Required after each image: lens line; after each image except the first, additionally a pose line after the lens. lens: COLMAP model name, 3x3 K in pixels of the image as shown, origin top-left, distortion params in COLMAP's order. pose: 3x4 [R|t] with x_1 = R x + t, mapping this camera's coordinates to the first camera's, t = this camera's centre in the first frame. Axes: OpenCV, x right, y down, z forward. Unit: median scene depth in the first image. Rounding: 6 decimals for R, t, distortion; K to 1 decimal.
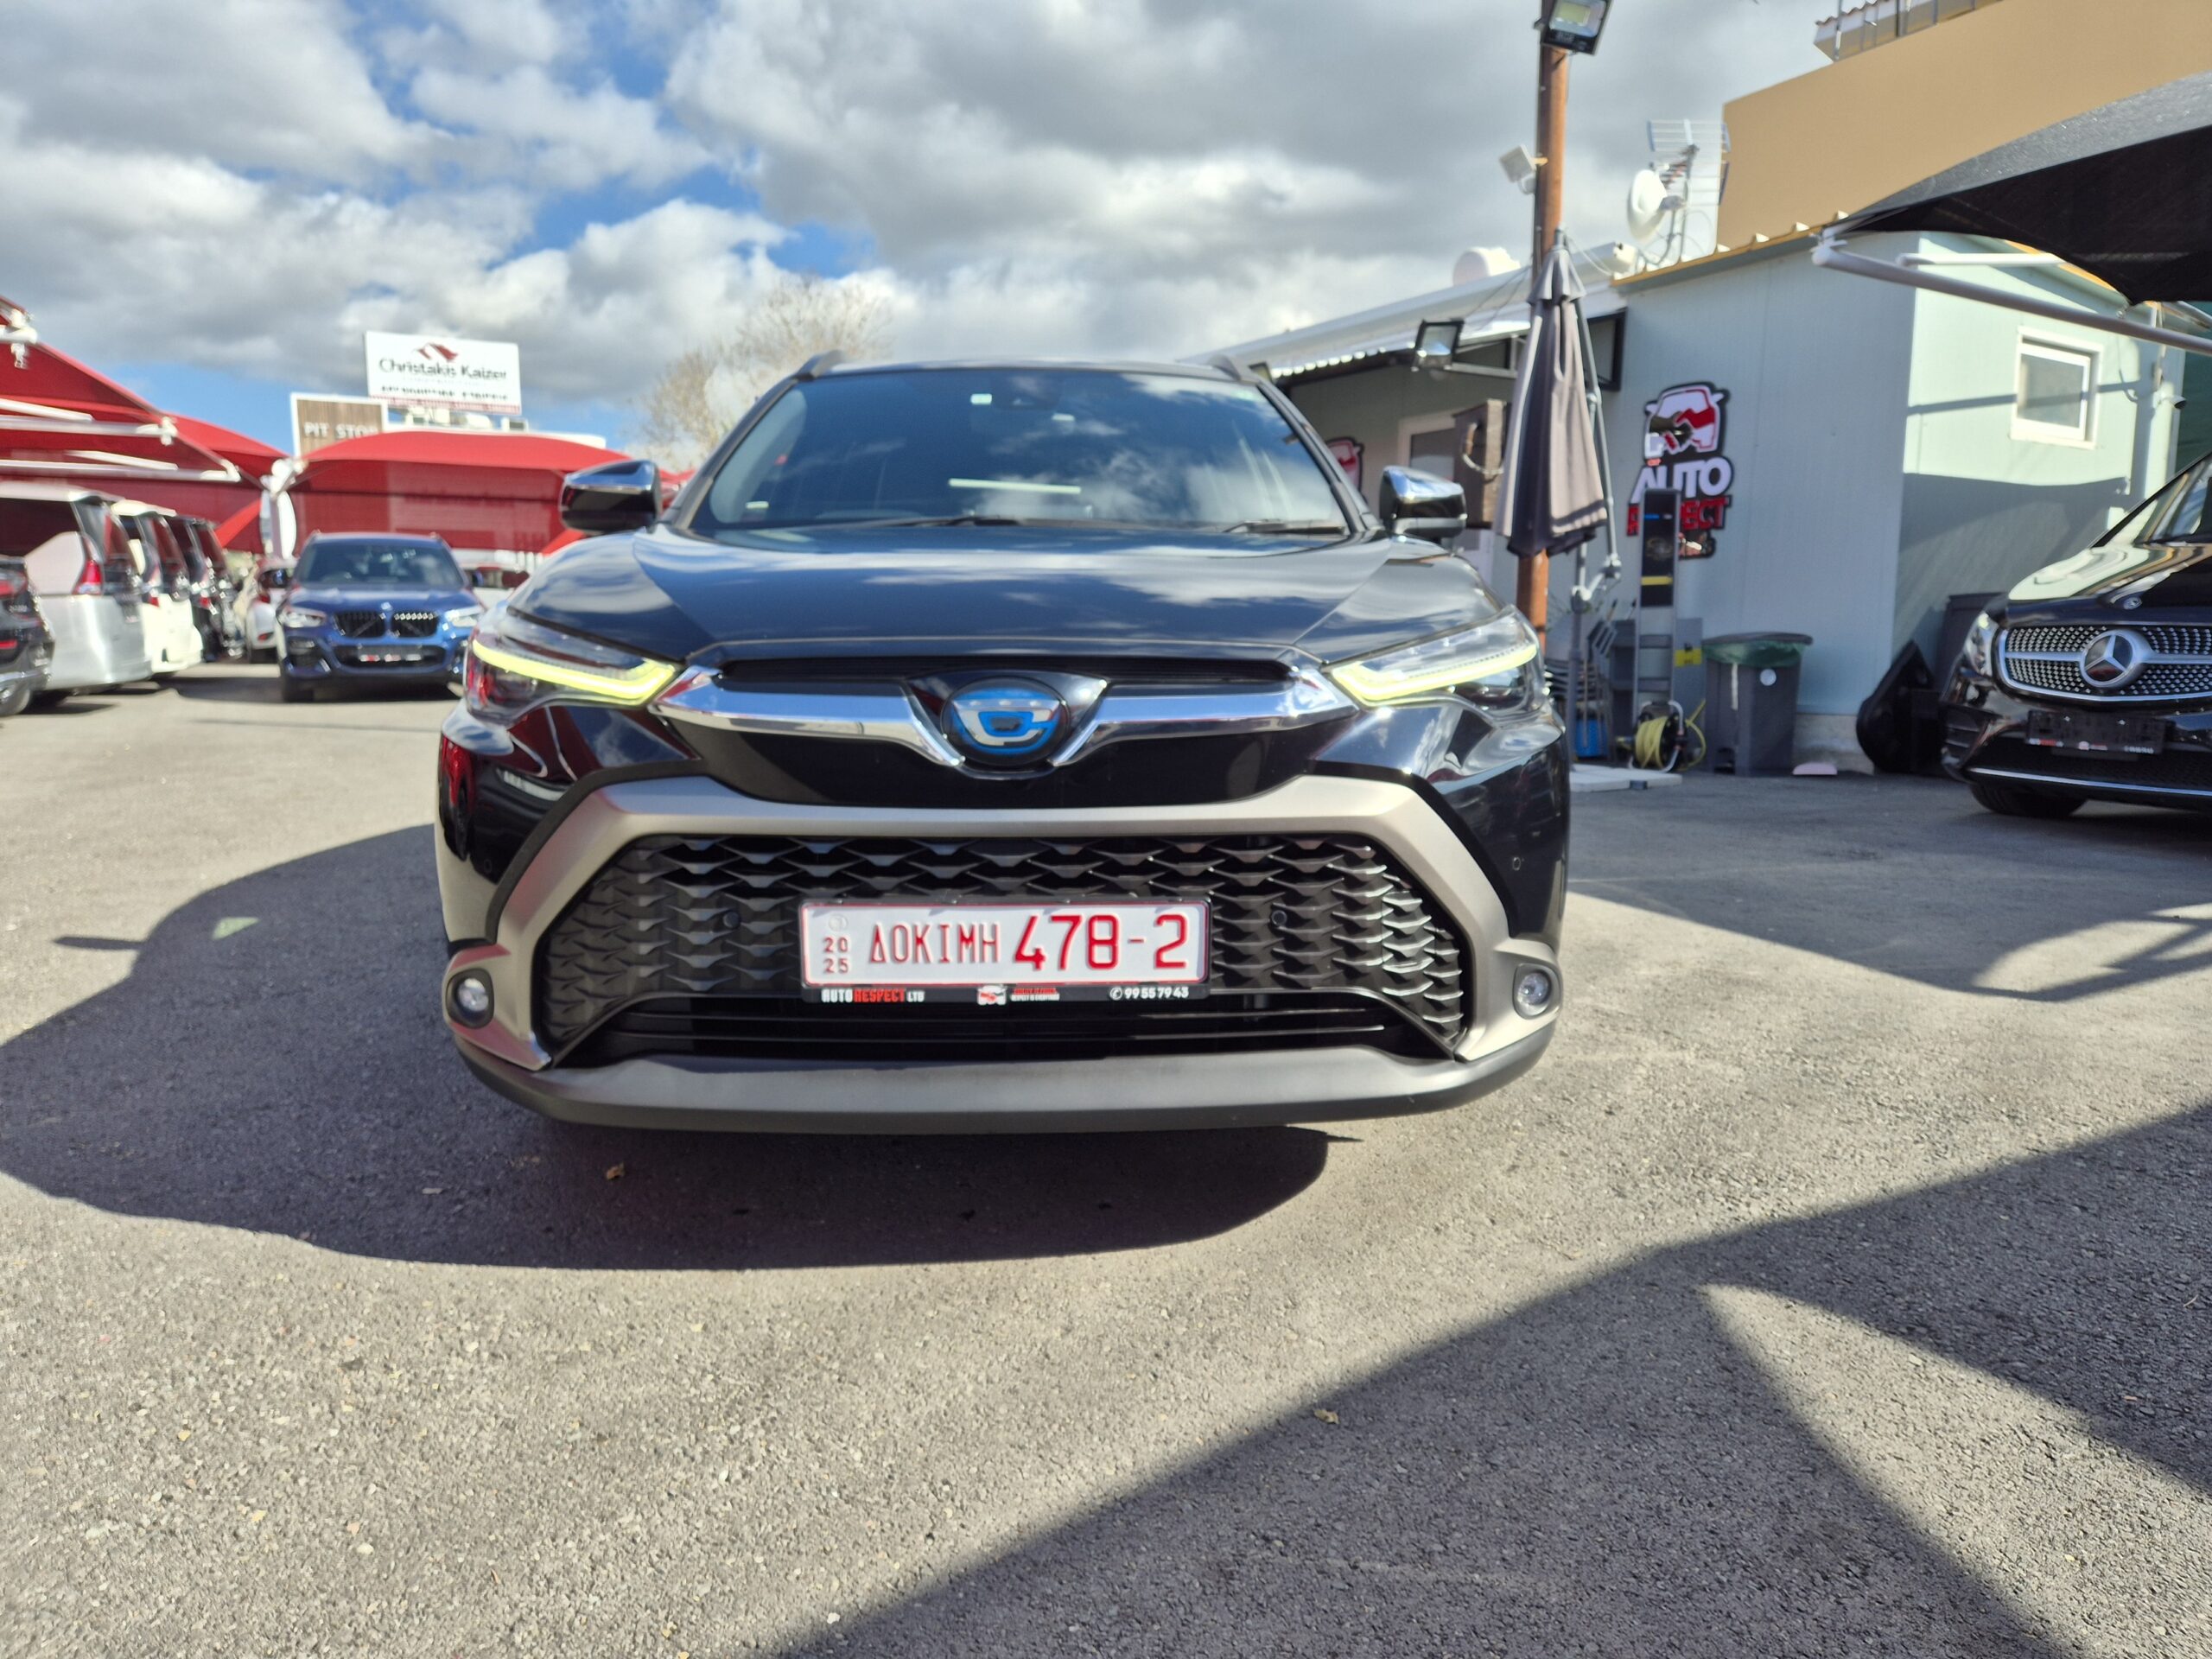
lens RADIAL K [[1485.2, 0, 1114.1], [0, 1485.2, 837.1], [0, 0, 1]] dist [0.054313, -0.035675]
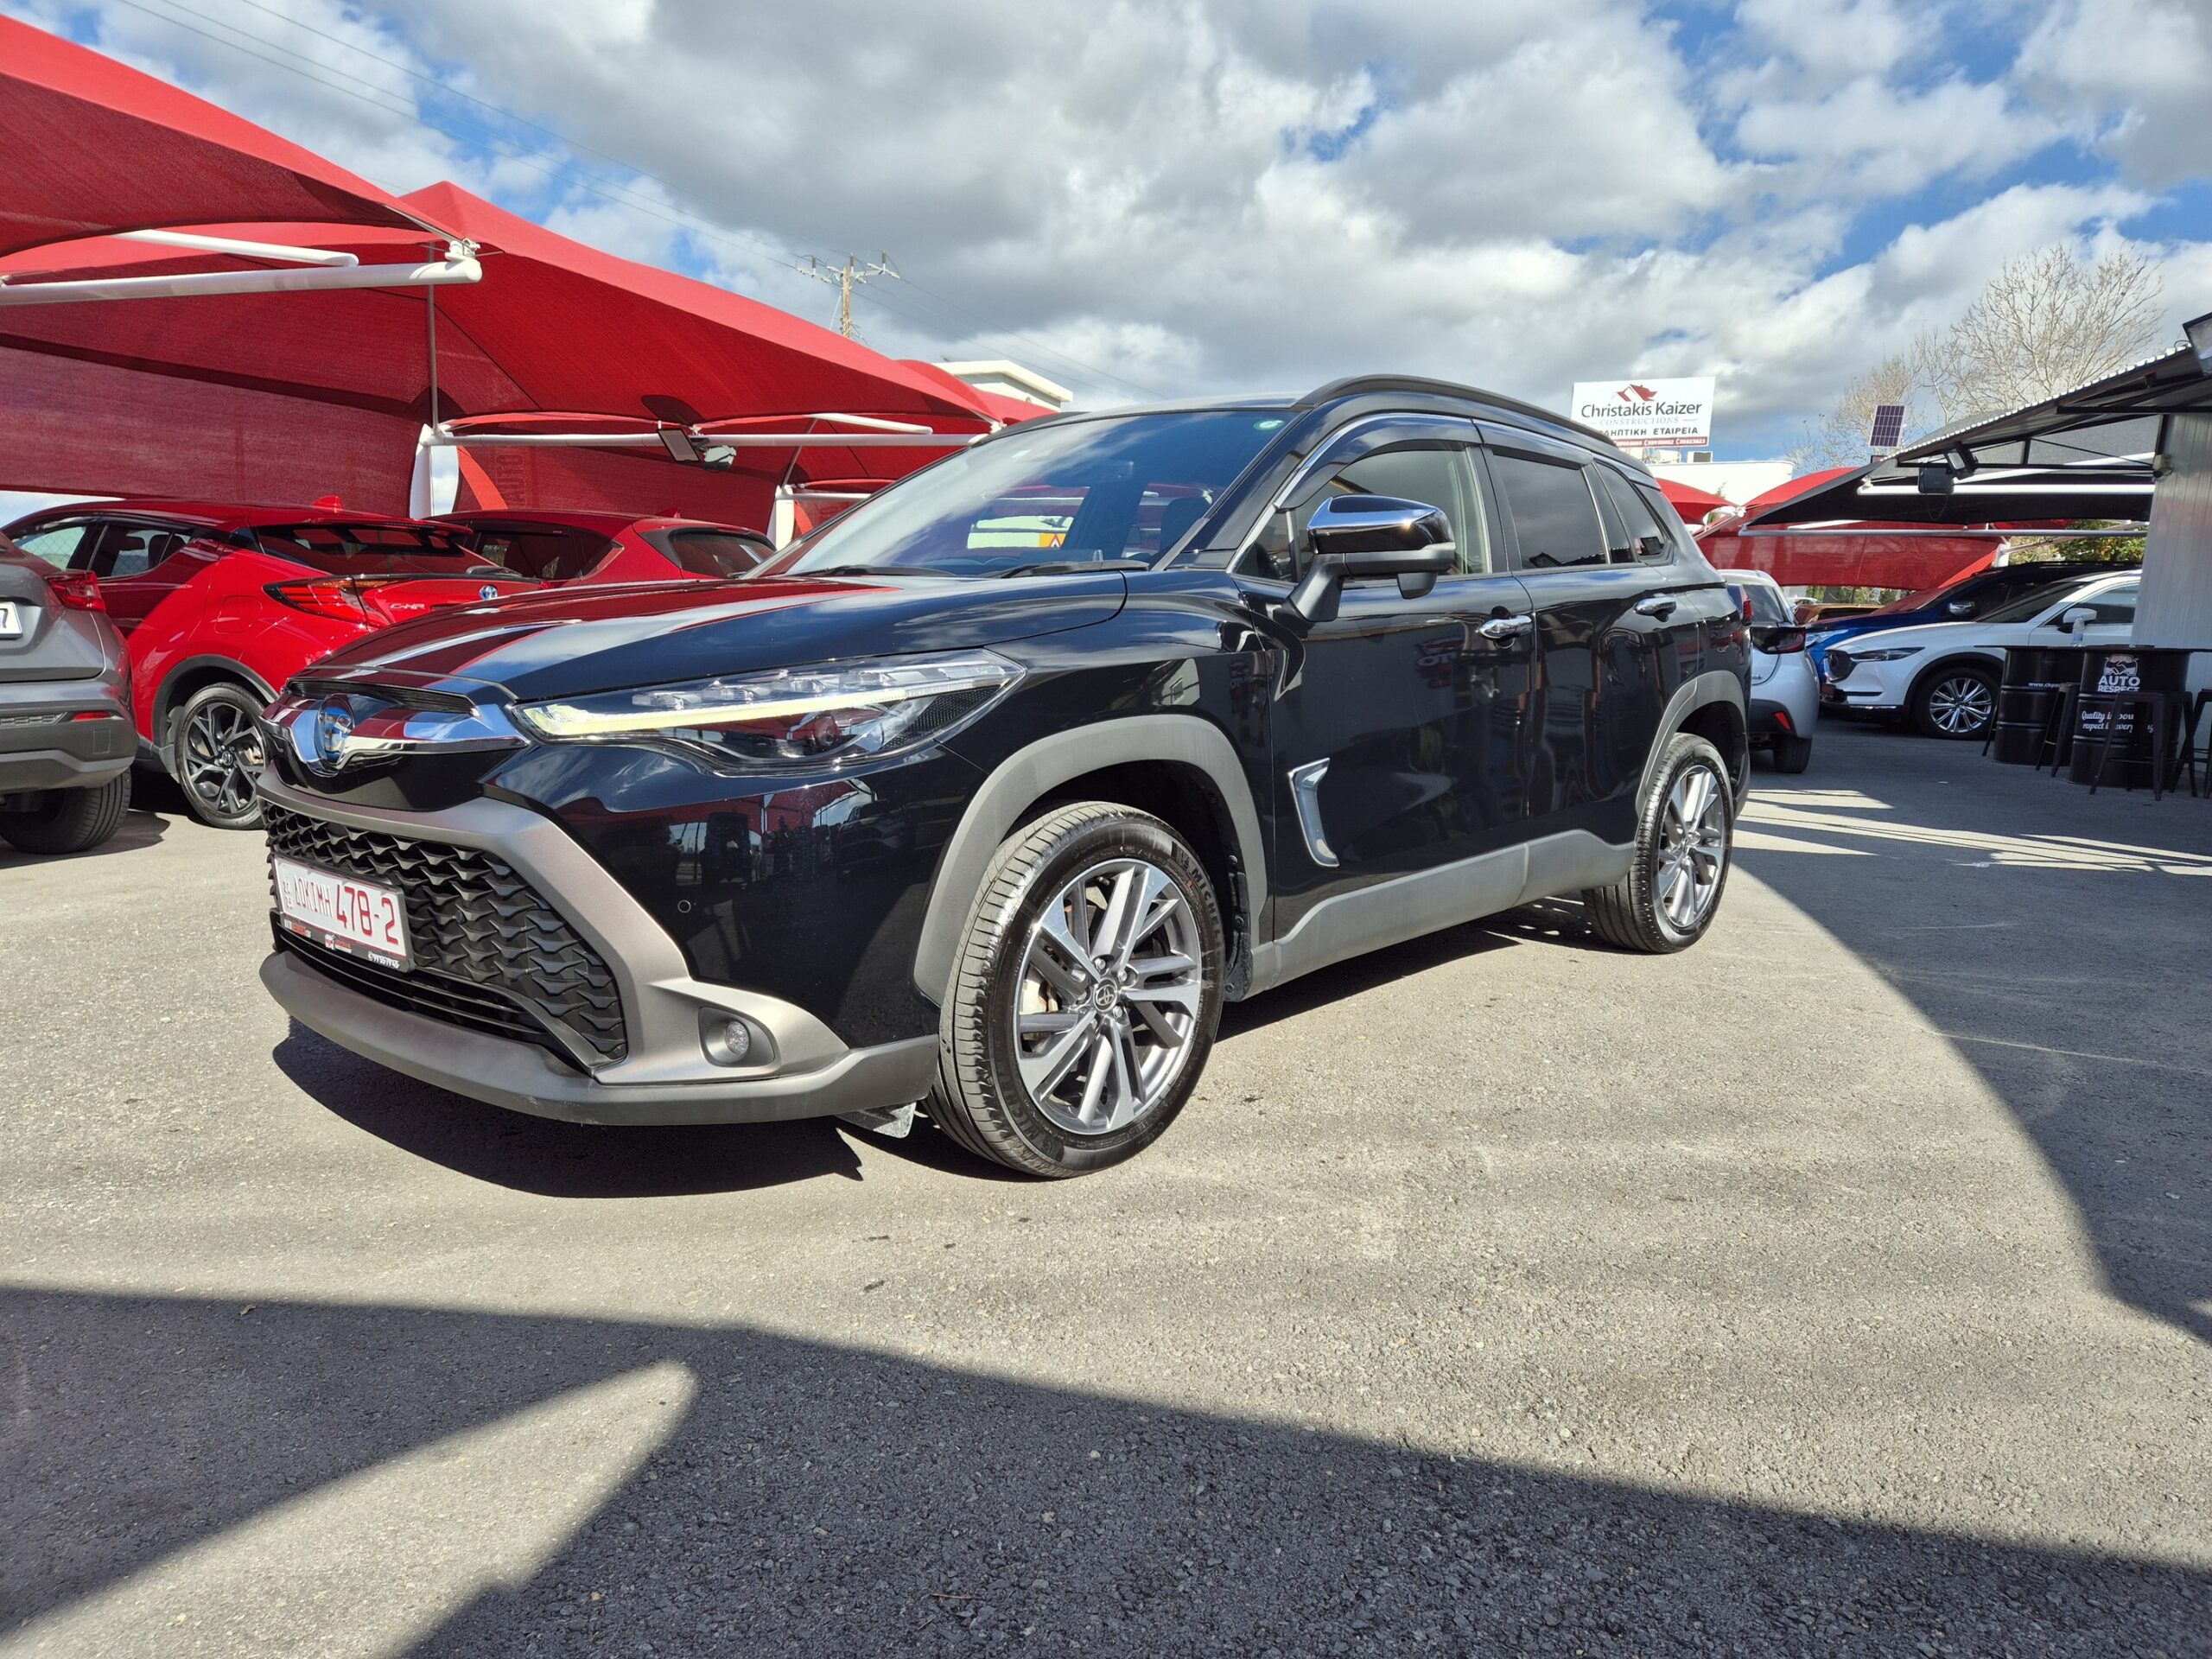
lens RADIAL K [[1485.2, 0, 1111.5], [0, 1485.2, 836.3], [0, 0, 1]] dist [0.054313, -0.035675]
pose [[0.709968, 0.104153, -0.696489, 0.204028], [-0.117568, 0.992653, 0.028598, -0.016208], [0.694351, 0.061581, 0.716997, 0.081082]]
